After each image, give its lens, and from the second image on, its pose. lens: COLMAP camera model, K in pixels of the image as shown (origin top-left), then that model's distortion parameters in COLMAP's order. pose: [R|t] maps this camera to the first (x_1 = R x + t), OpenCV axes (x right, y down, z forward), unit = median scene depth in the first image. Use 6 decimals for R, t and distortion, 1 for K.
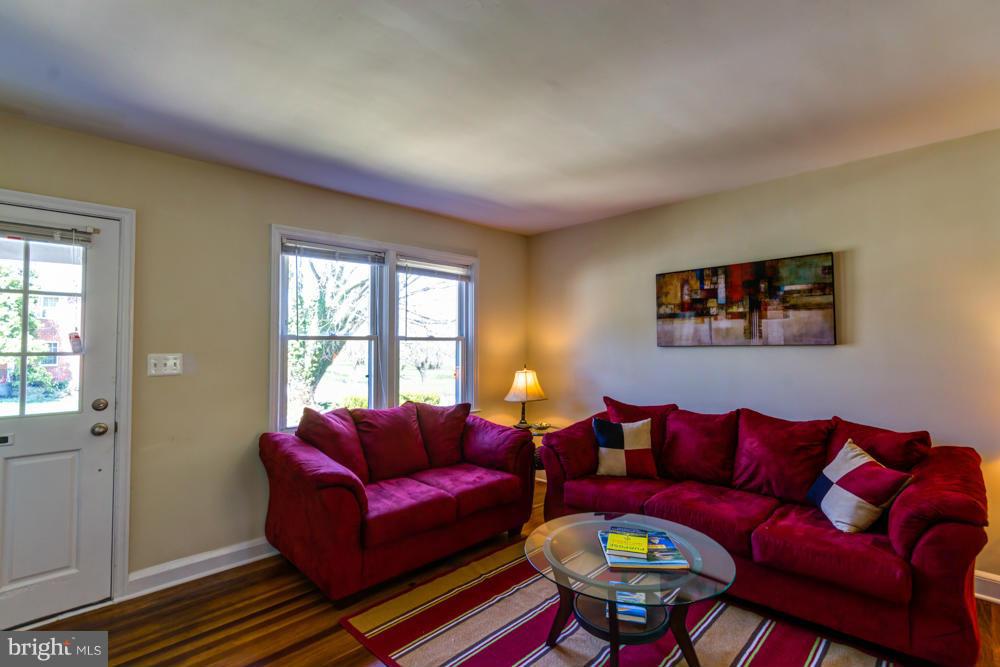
lens RADIAL K [[464.1, 0, 508.7], [0, 464.1, 330.7], [0, 0, 1]] dist [0.001924, 0.000773]
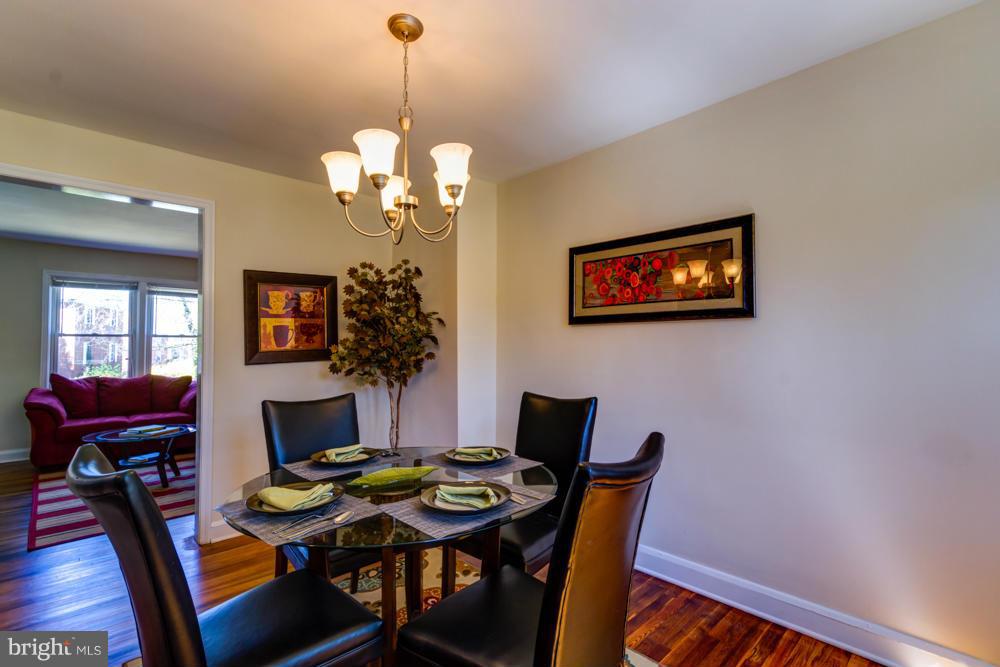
lens RADIAL K [[464.1, 0, 508.7], [0, 464.1, 330.7], [0, 0, 1]] dist [0.001924, 0.000773]
pose [[0.999910, -0.002386, -0.013174, 1.049661], [0.002337, 0.999990, -0.003711, 0.007749], [0.013182, 0.003680, 0.999906, -0.606523]]
